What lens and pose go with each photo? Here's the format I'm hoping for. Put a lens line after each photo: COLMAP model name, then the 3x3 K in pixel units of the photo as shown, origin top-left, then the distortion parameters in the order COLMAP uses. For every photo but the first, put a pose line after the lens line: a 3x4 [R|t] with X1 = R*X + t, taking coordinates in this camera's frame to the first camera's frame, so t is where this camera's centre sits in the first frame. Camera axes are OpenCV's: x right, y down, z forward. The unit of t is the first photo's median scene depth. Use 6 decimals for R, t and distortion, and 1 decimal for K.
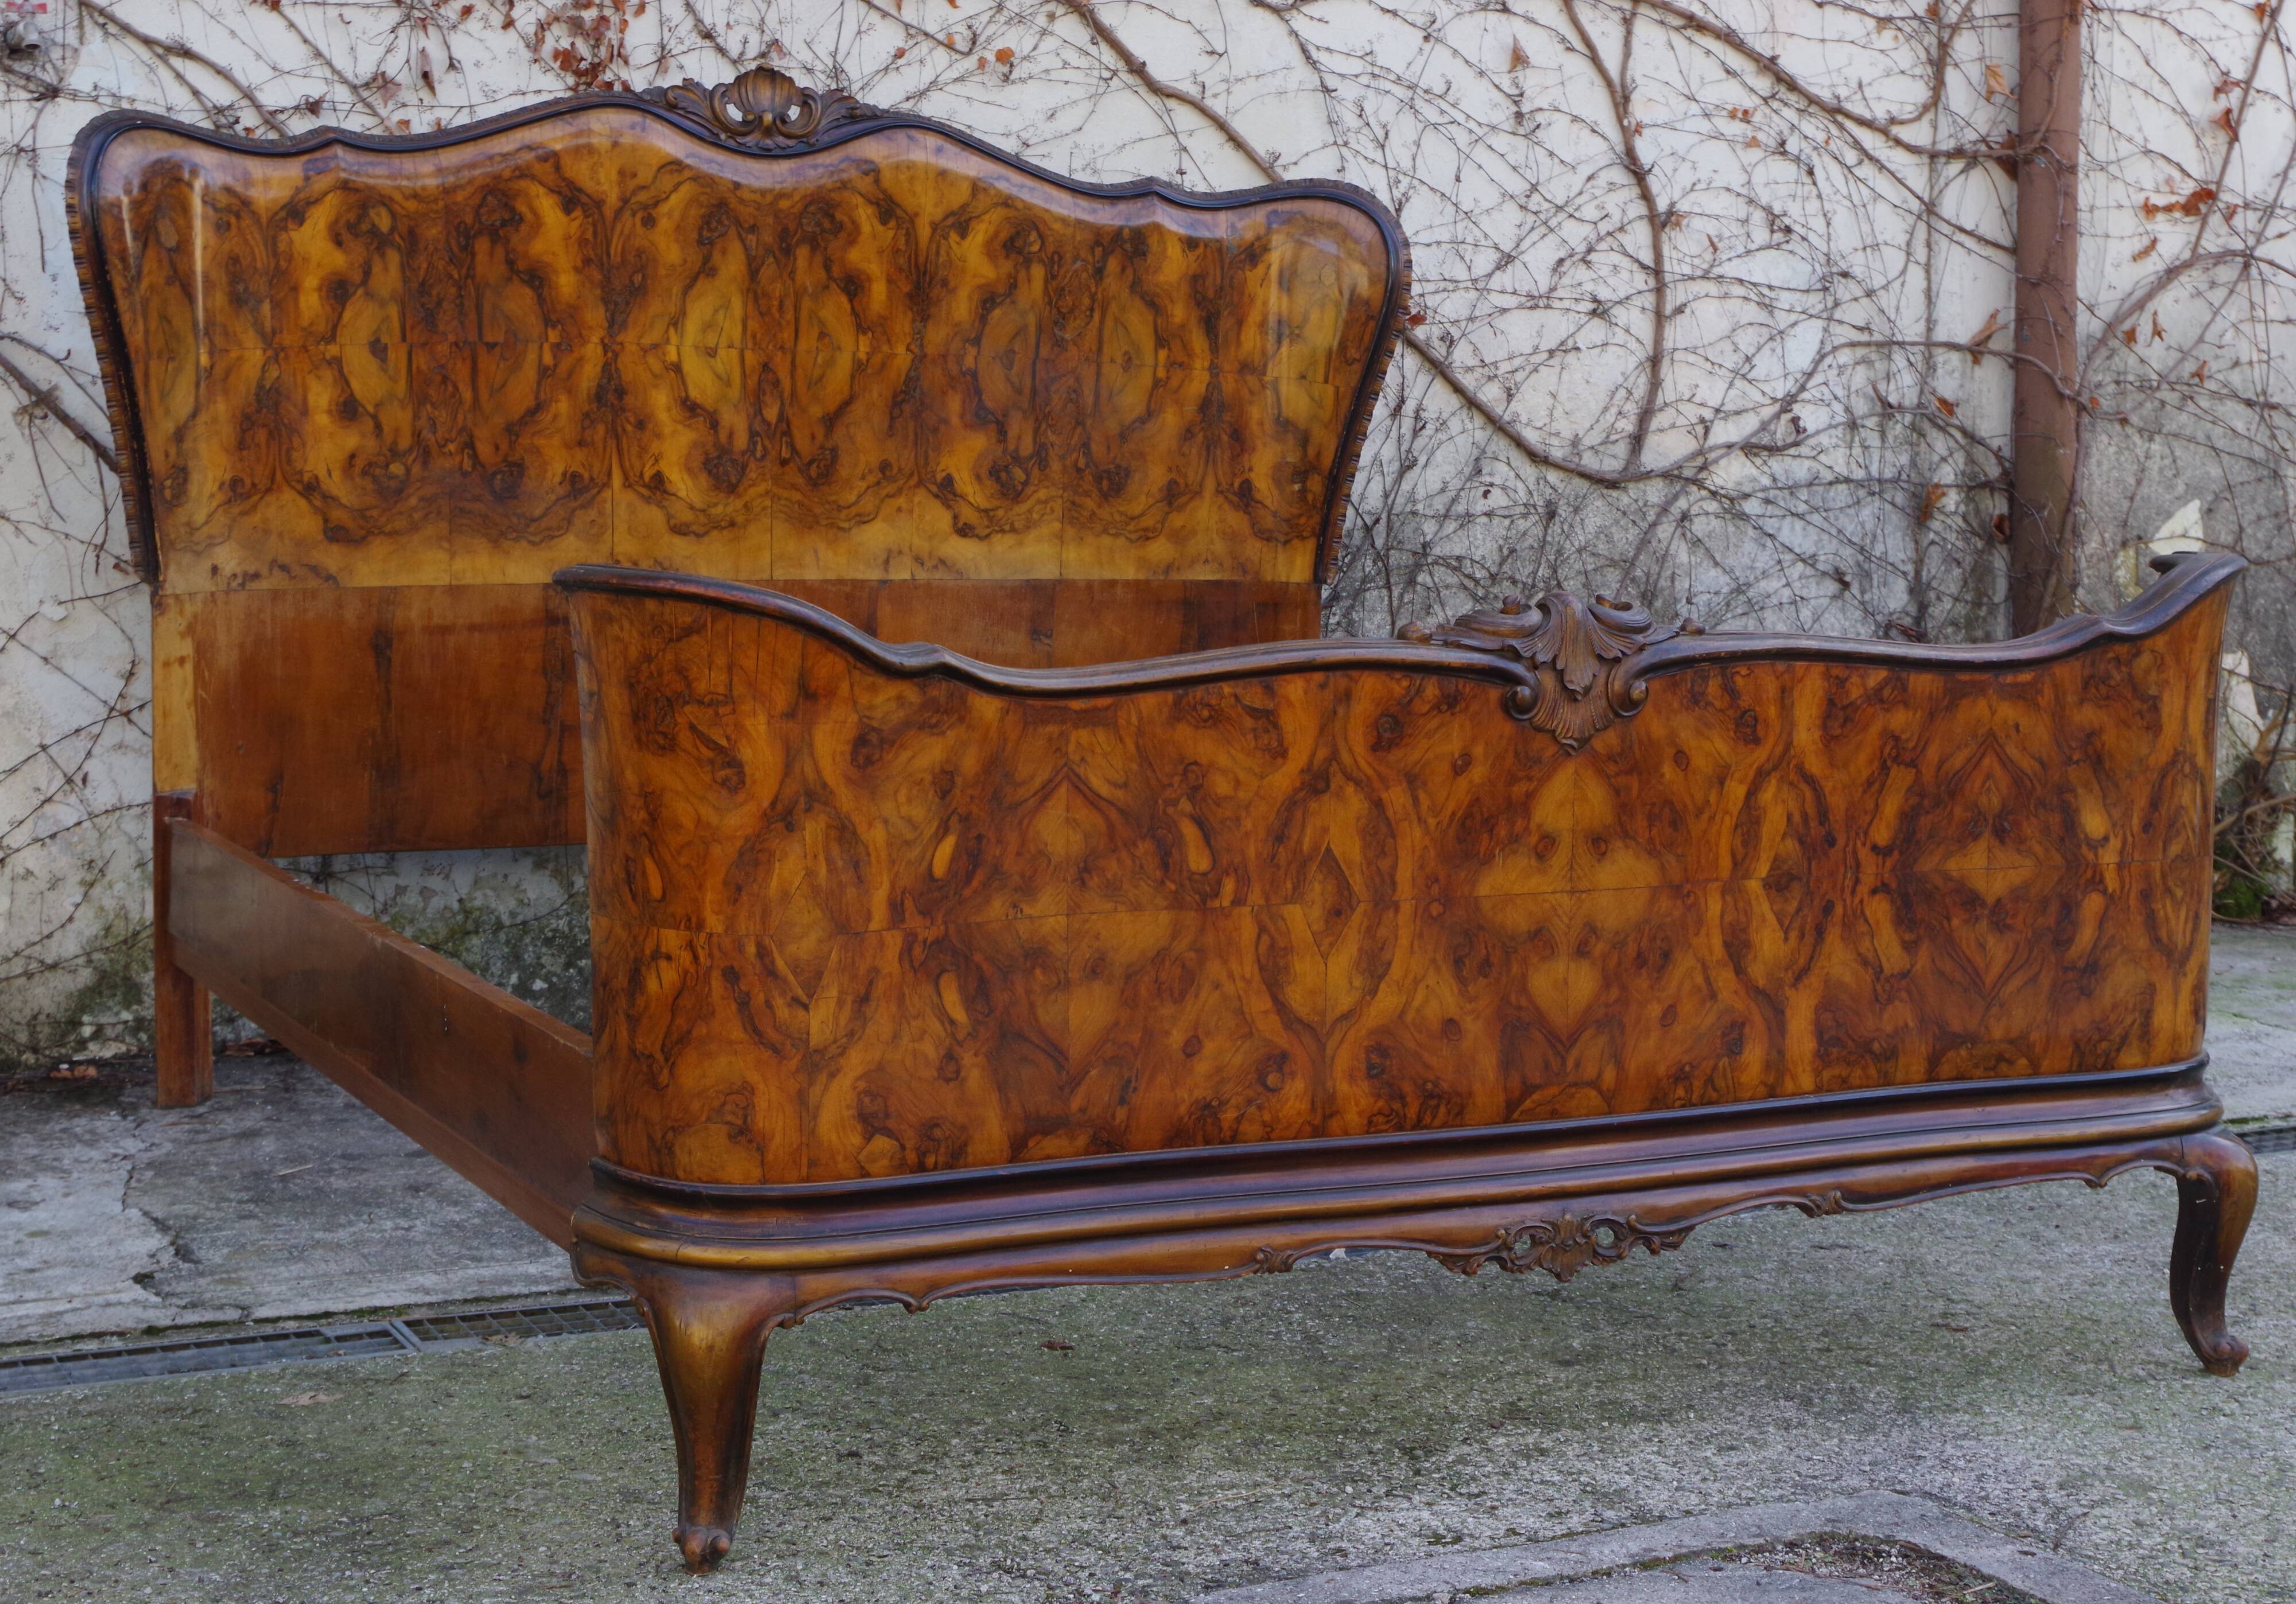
lens RADIAL K [[3443.0, 0, 1056.6], [0, 3443.0, 768.9], [0, 0, 1]] dist [0.005105, 0.000000]
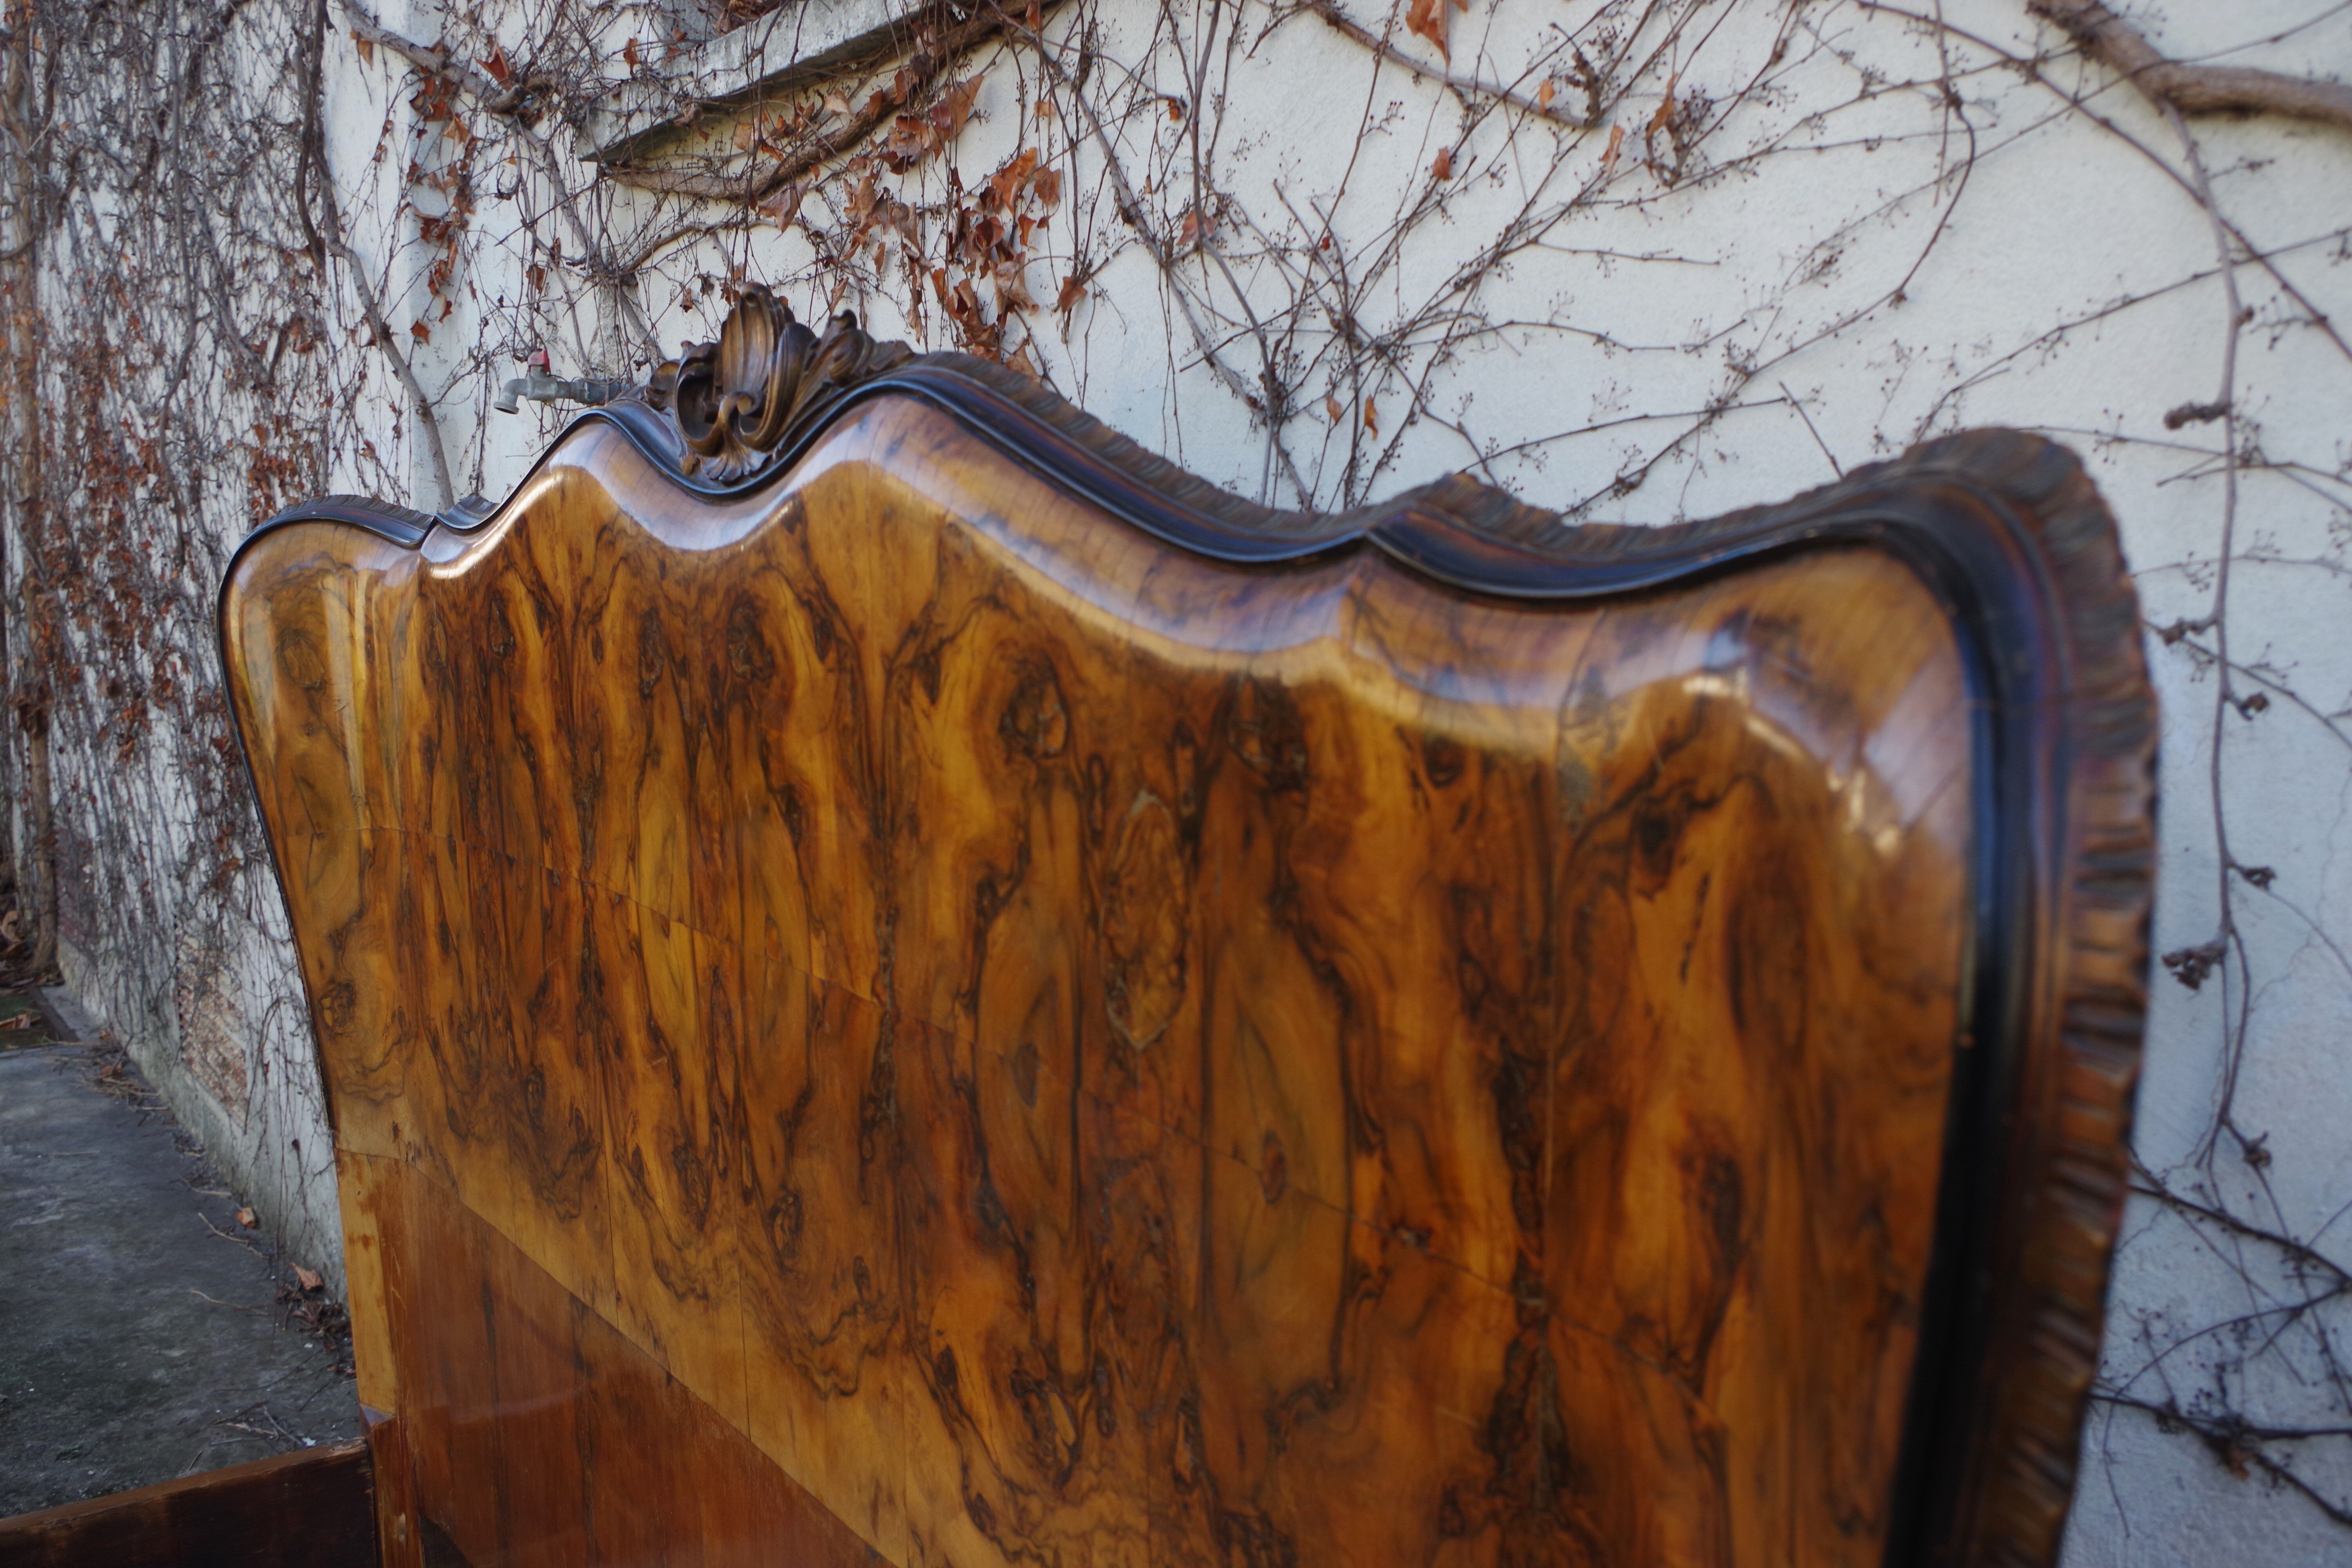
lens RADIAL K [[2101.2, 0, 1189.8], [0, 2101.2, 769.5], [0, 0, 1]] dist [-0.077227, 0.021438]
pose [[0.185071, 0.090165, -0.978580, 0.185303], [-0.103215, 0.992058, 0.071886, -0.167426], [0.977290, 0.087700, 0.192907, 0.999003]]
